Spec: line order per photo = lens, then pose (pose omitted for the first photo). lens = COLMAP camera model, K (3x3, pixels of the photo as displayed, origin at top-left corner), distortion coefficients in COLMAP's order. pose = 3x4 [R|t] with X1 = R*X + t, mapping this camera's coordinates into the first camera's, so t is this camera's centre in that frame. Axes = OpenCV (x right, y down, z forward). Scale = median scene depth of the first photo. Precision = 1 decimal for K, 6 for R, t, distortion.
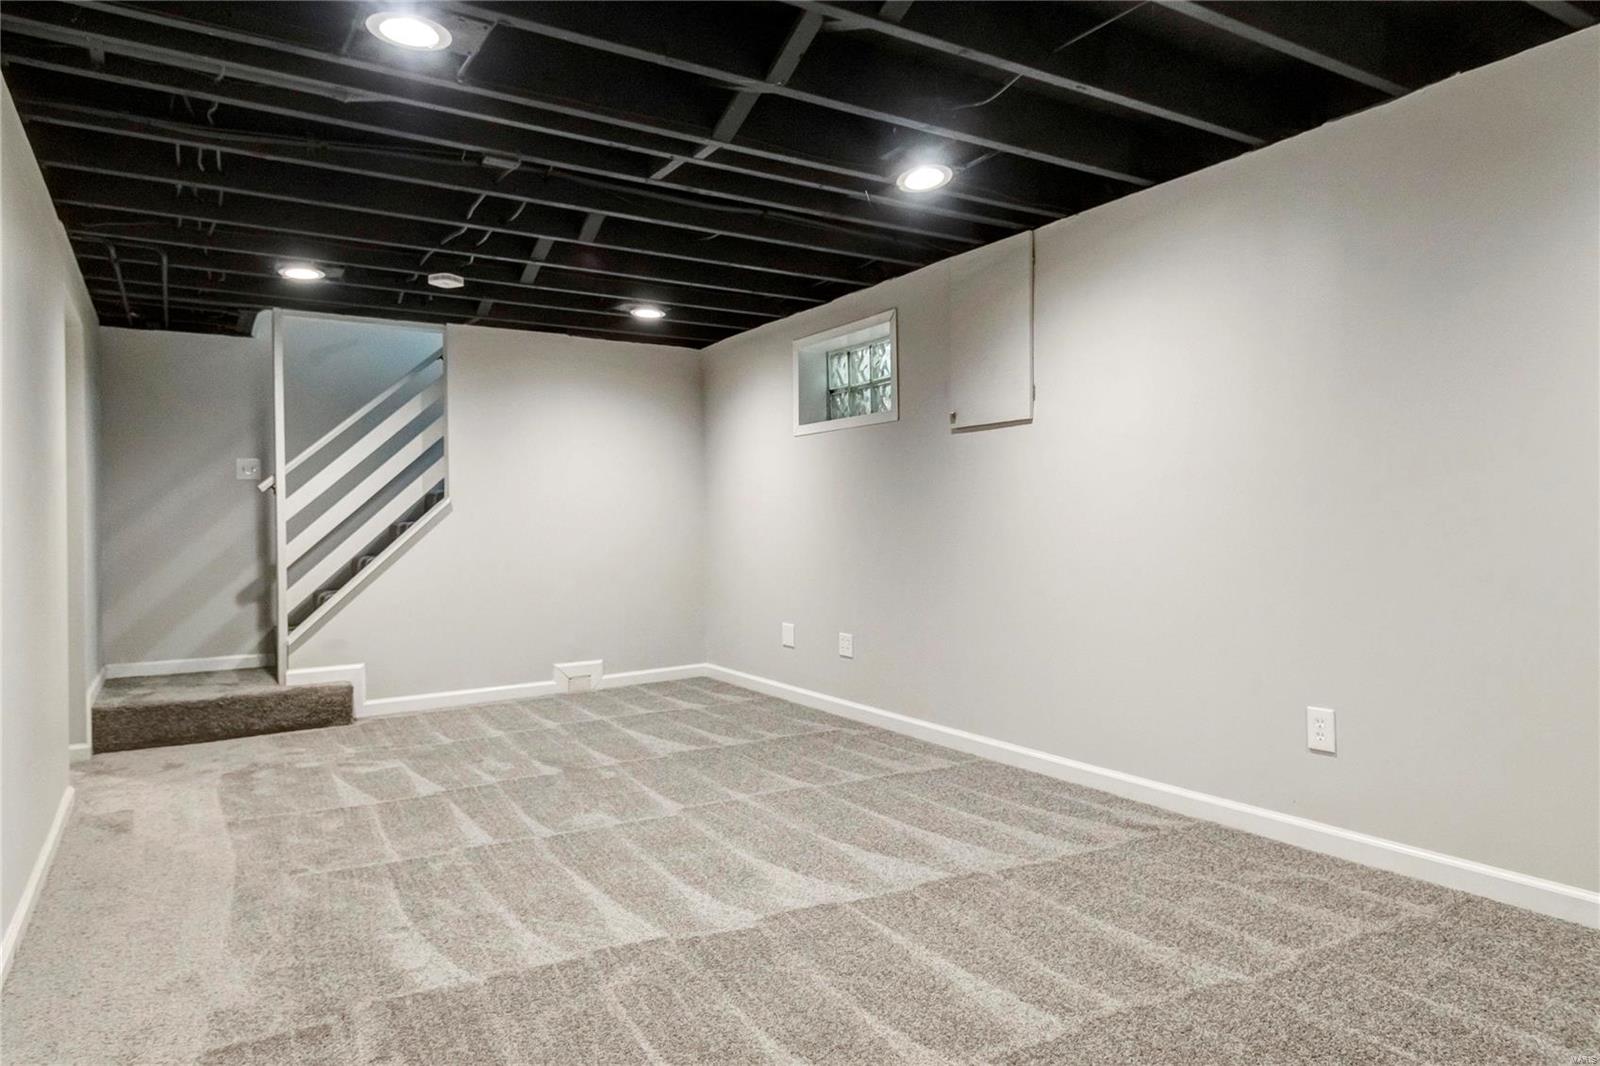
lens RADIAL K [[1008.2, 0, 800.8], [0, 1008.2, 532.4], [0, 0, 1]] dist [0.000593, -0.000128]
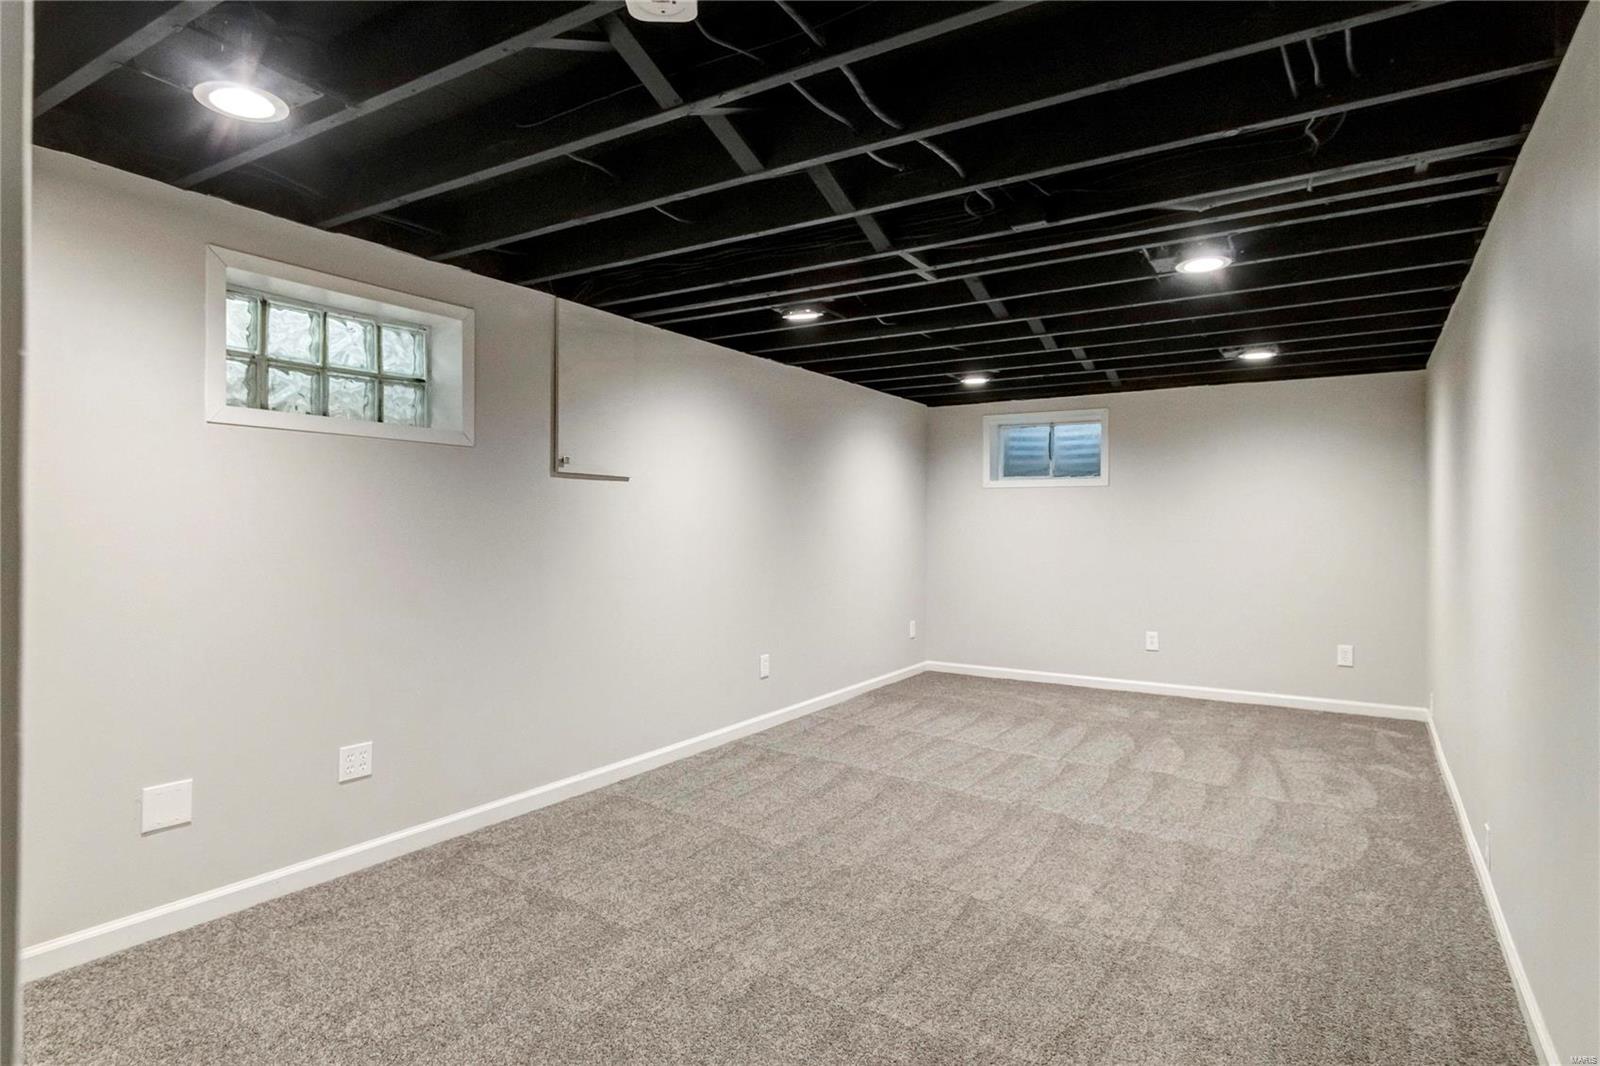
lens RADIAL K [[848.6, 0, 801.3], [0, 848.6, 528.0], [0, 0, 1]] dist [0.011878, -0.002133]
pose [[-0.458789, 0.011973, 0.888464, -0.635216], [0.014975, 0.999871, -0.005741, -0.036821], [-0.888419, 0.010671, -0.458910, 1.071934]]
